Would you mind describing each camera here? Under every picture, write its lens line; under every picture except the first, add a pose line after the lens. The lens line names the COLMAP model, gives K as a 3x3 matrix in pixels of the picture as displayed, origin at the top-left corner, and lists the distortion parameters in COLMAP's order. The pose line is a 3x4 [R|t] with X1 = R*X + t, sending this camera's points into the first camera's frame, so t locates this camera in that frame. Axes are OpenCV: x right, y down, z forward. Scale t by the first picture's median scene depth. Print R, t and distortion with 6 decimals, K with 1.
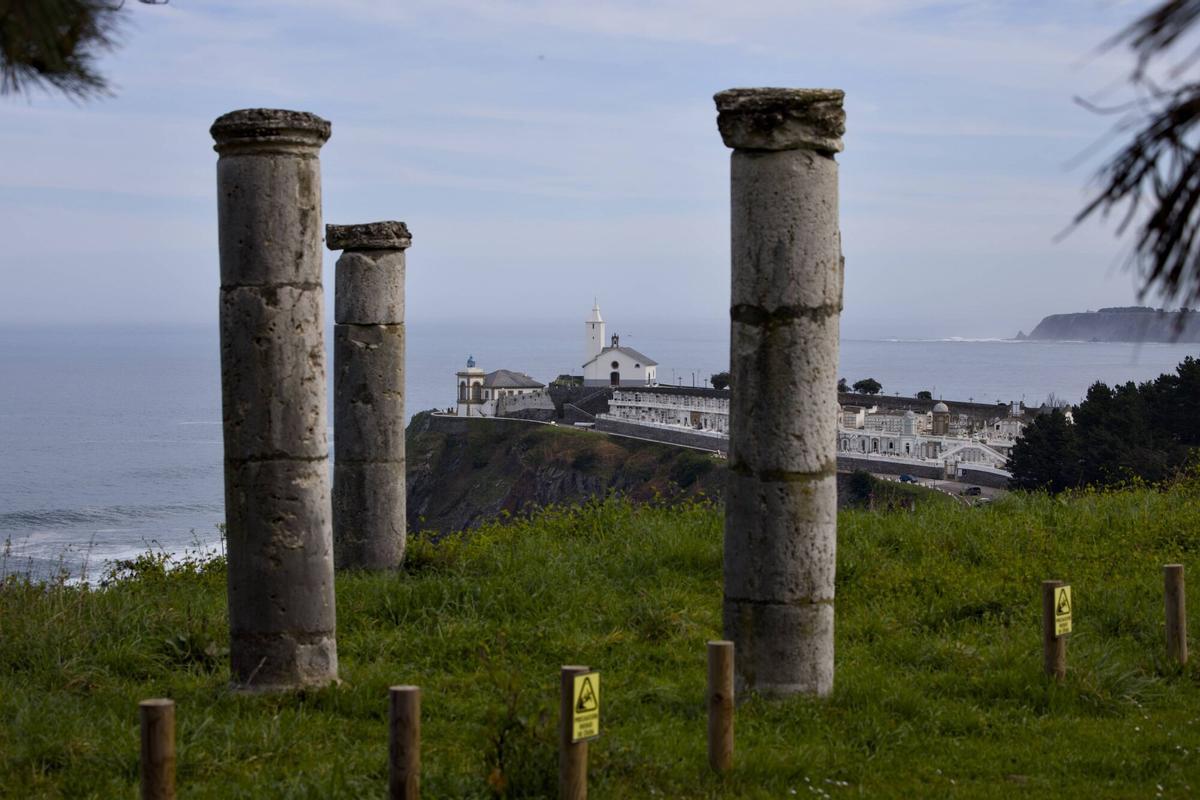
lens RADIAL K [[2636.6, 0, 599.0], [0, 2636.6, 399.0], [0, 0, 1]] dist [-0.100603, 0.000000]
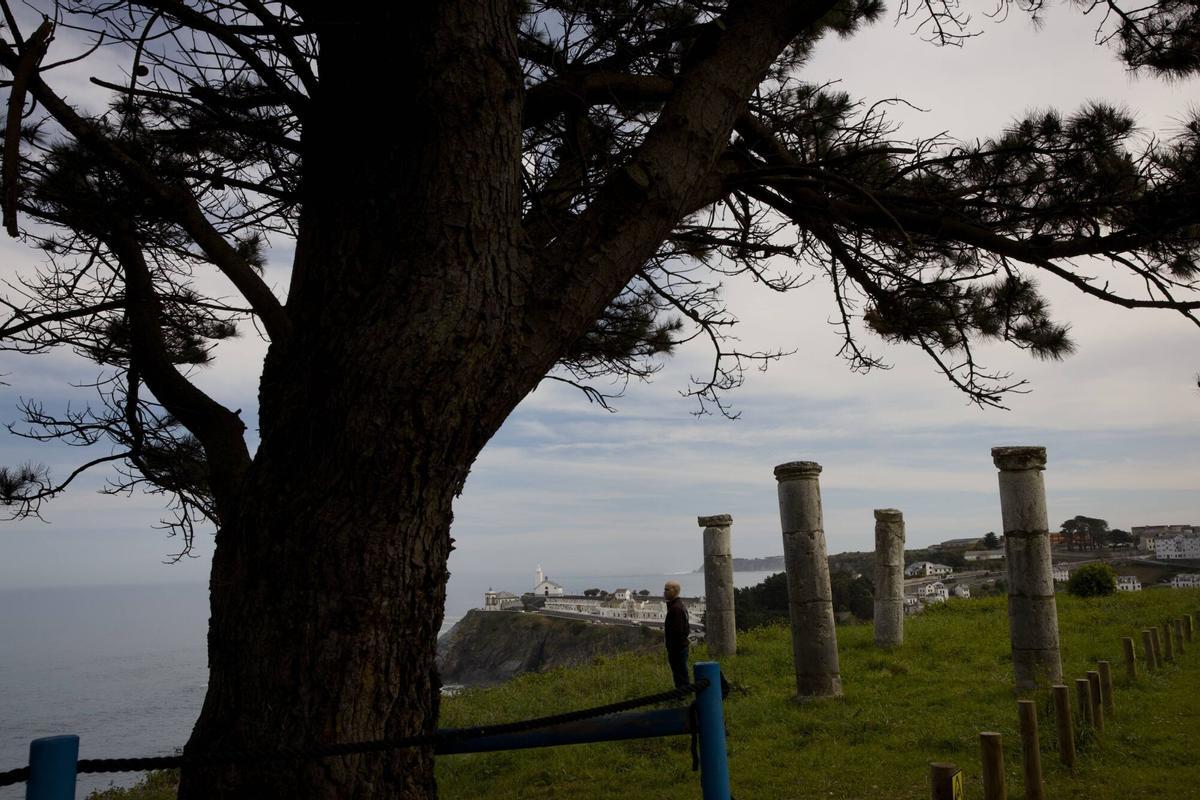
lens RADIAL K [[996.0, 0, 601.1], [0, 996.0, 400.7], [0, 0, 1]] dist [-0.040006, 0.031195]
pose [[0.996027, -0.021882, 0.086321, -0.334934], [0.038544, 0.979771, -0.196376, 0.010987], [-0.080277, 0.198923, 0.976722, 0.054952]]
